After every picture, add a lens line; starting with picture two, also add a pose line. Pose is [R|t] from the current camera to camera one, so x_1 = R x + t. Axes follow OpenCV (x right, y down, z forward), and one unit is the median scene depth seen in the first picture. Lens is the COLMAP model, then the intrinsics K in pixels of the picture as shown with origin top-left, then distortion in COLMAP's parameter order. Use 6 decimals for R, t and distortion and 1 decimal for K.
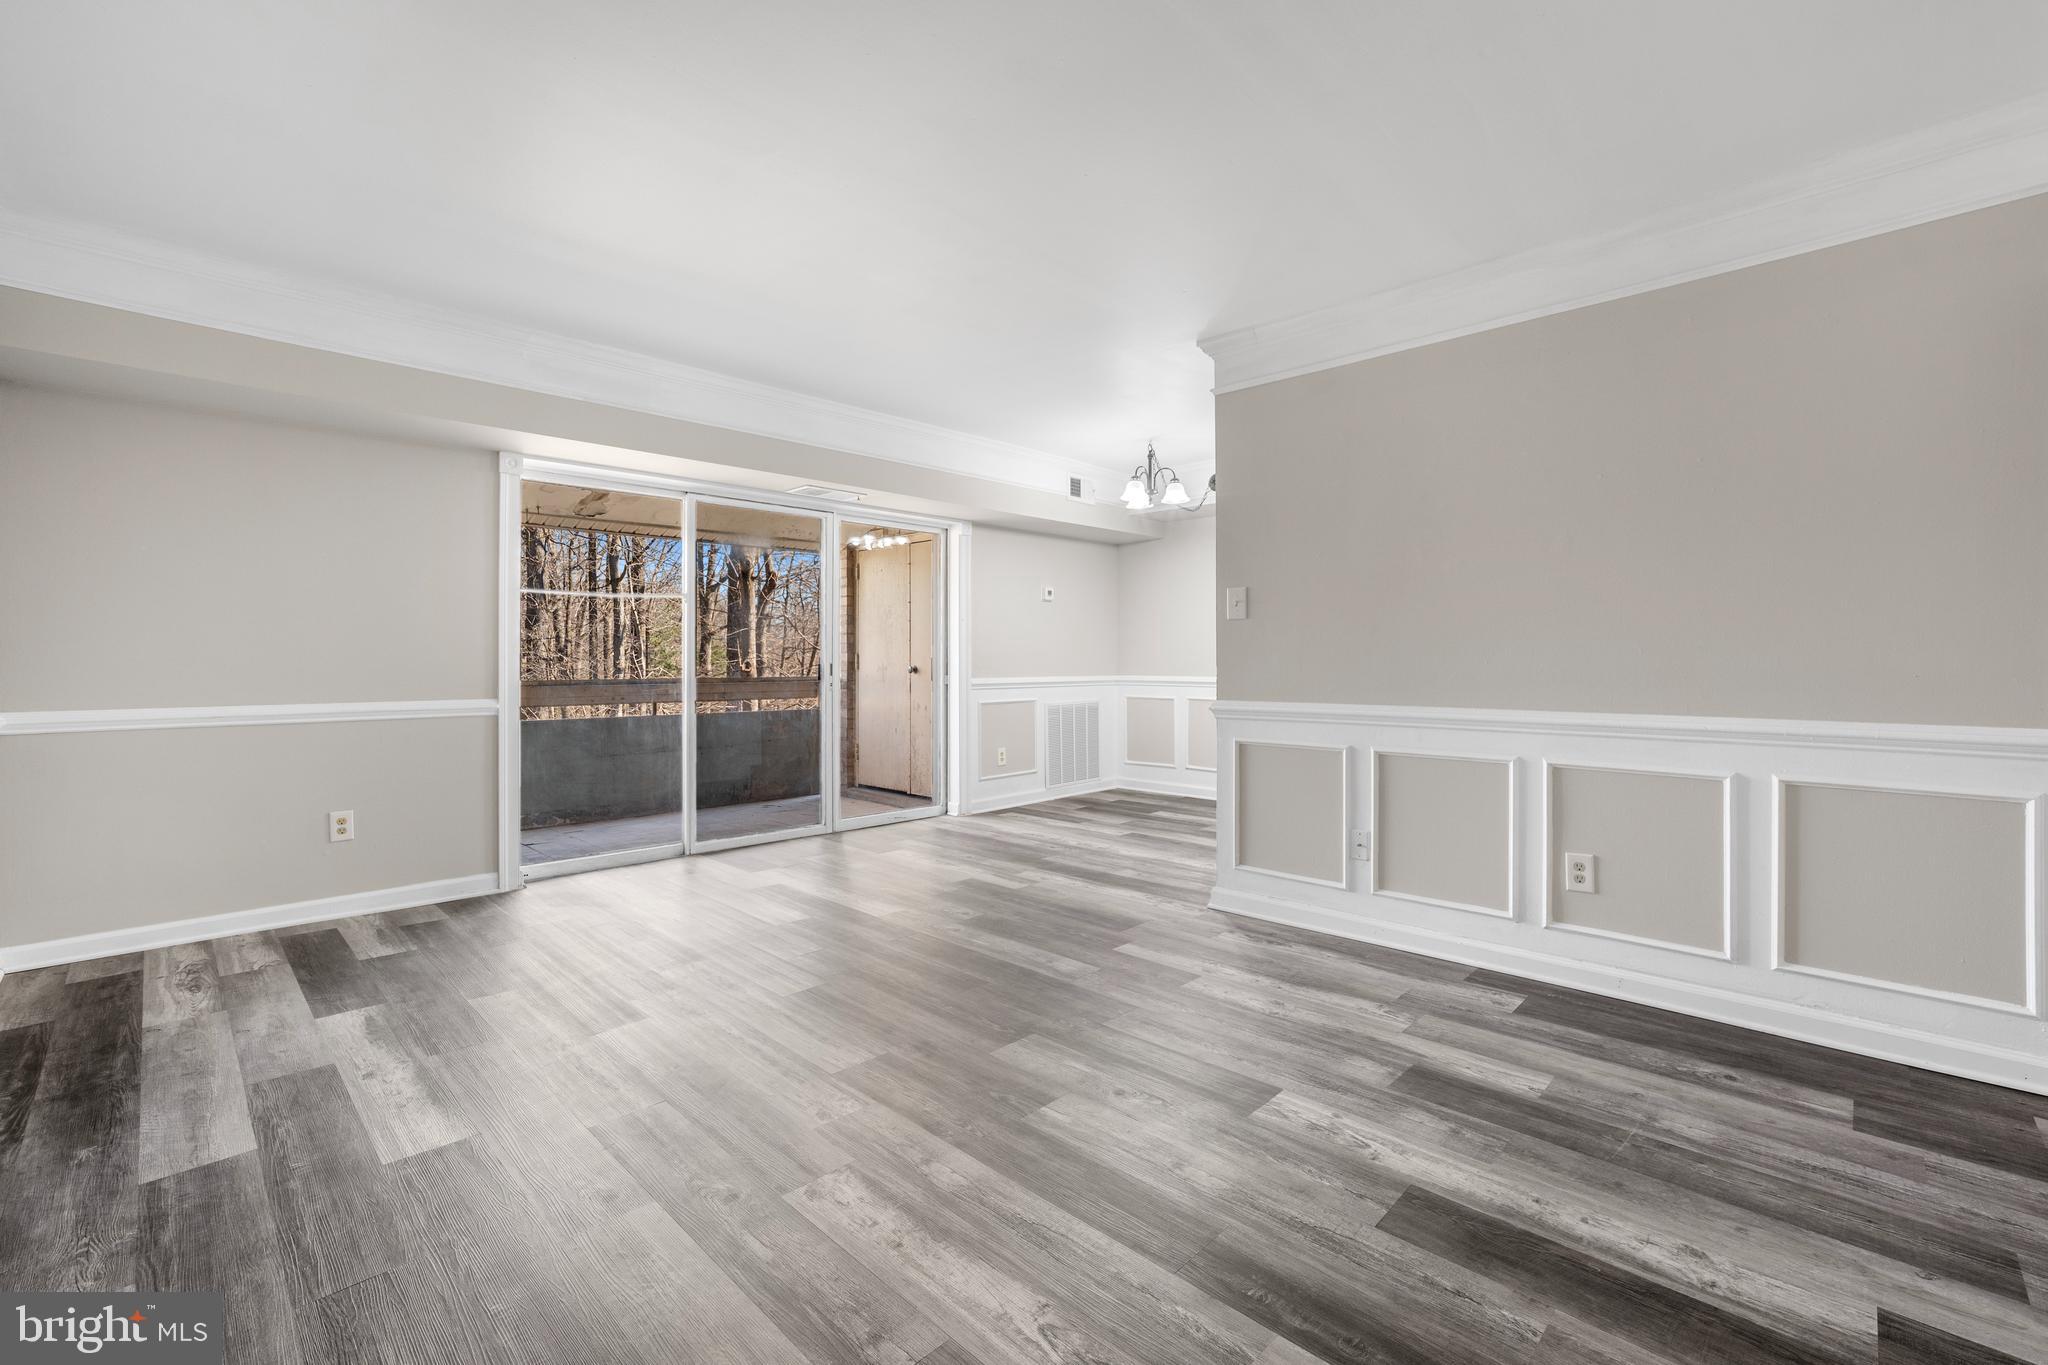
lens RADIAL K [[867.9, 0, 1029.7], [0, 867.9, 690.7], [0, 0, 1]] dist [-0.035154, 0.013877]
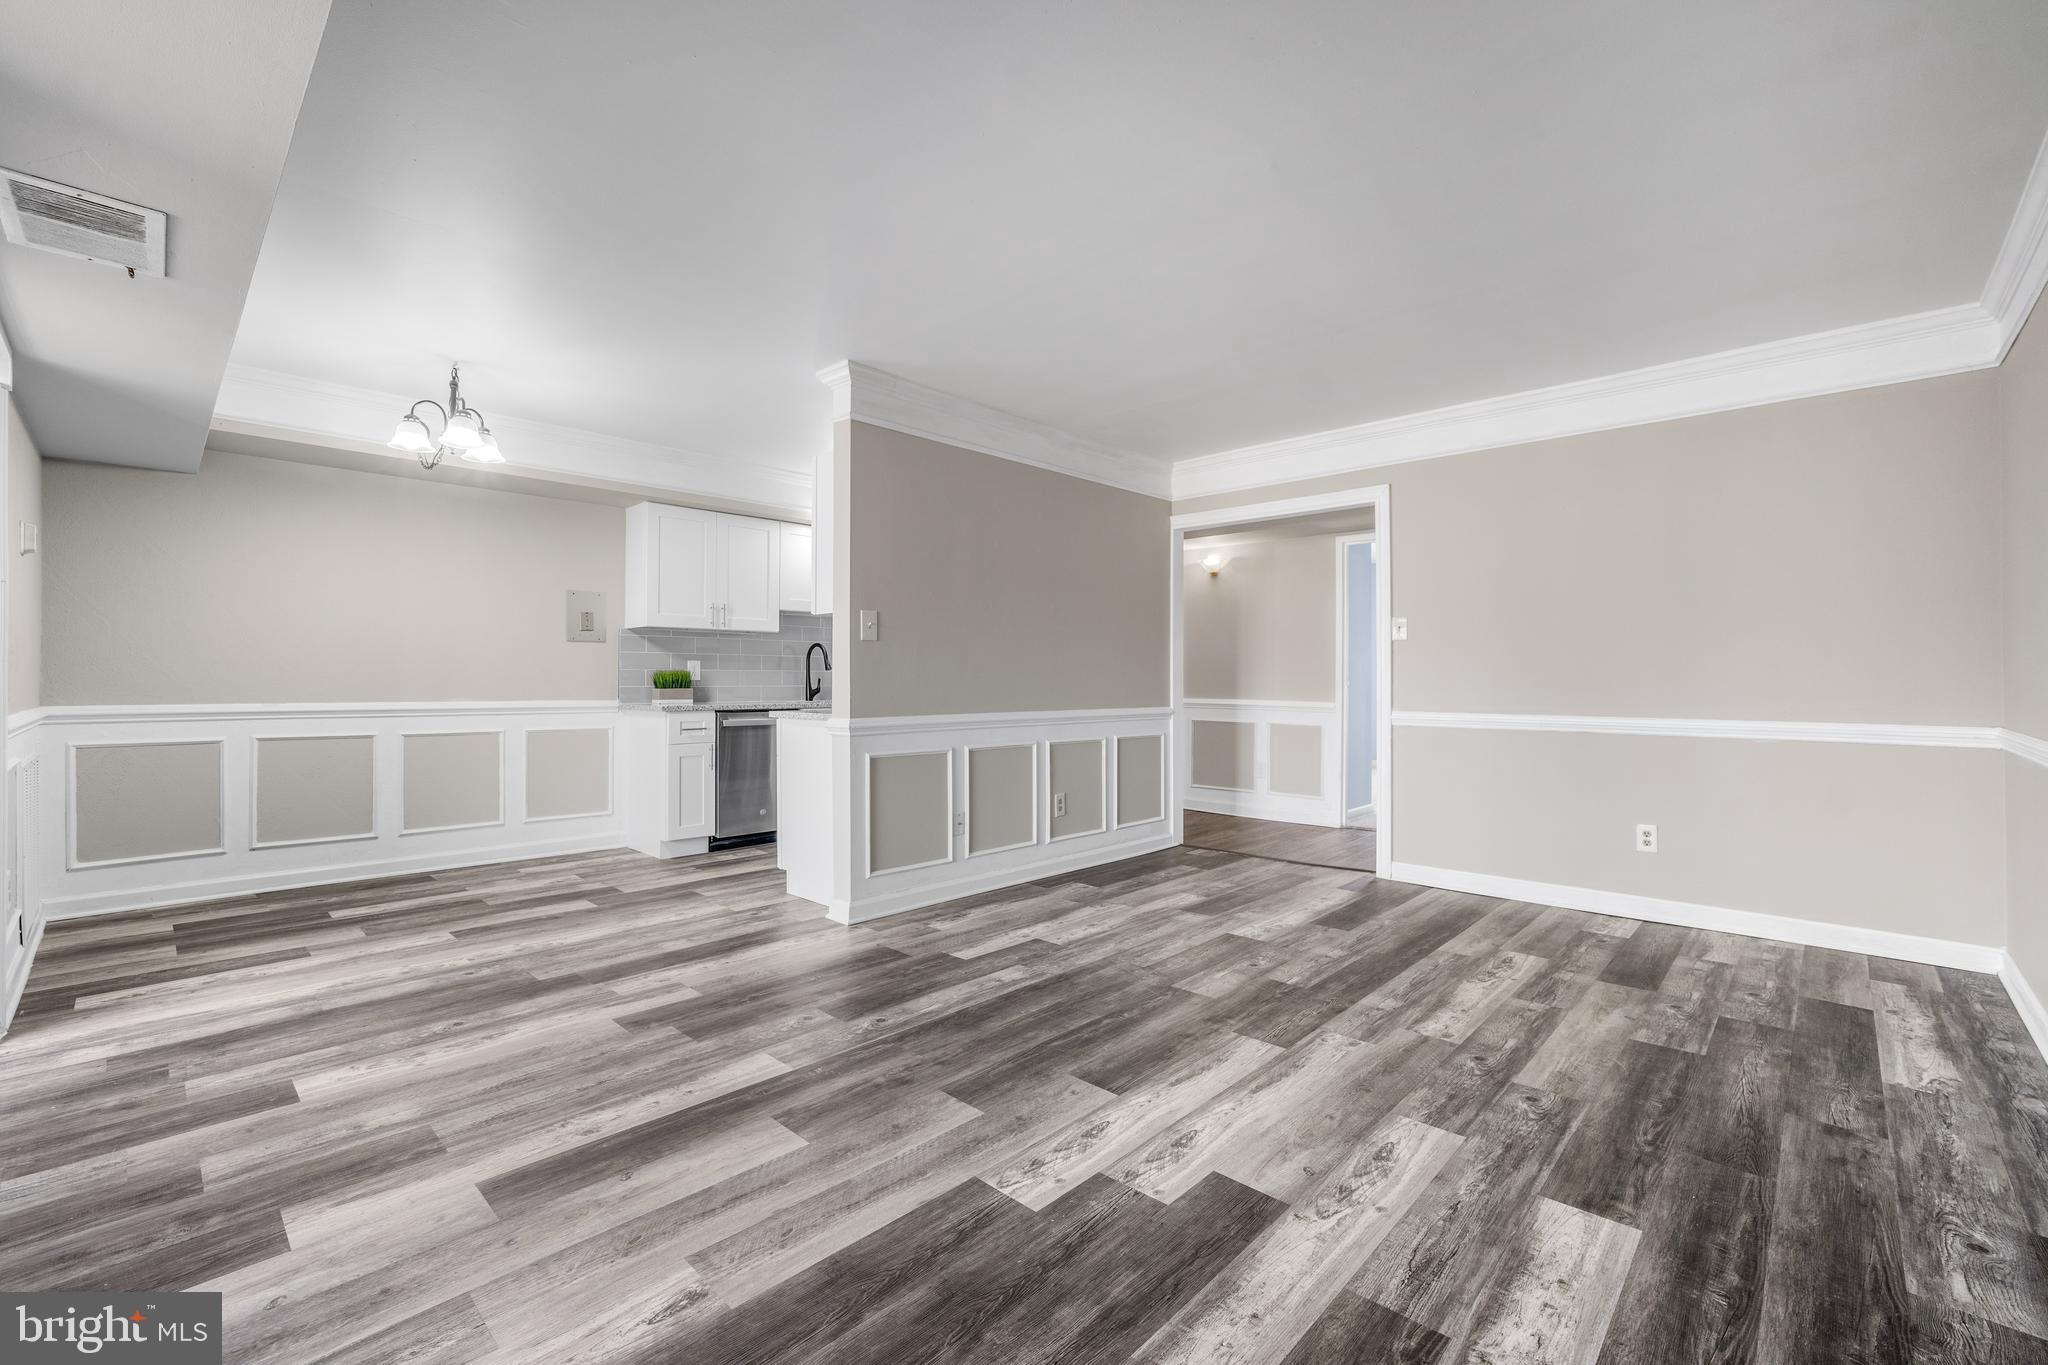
lens RADIAL K [[867.9, 0, 1029.7], [0, 867.9, 690.7], [0, 0, 1]] dist [-0.035154, 0.013877]
pose [[-0.010162, -0.009833, 0.999900, -1.050083], [0.031900, 0.999440, 0.010153, -0.032732], [-0.999439, 0.032000, -0.009842, 1.041973]]
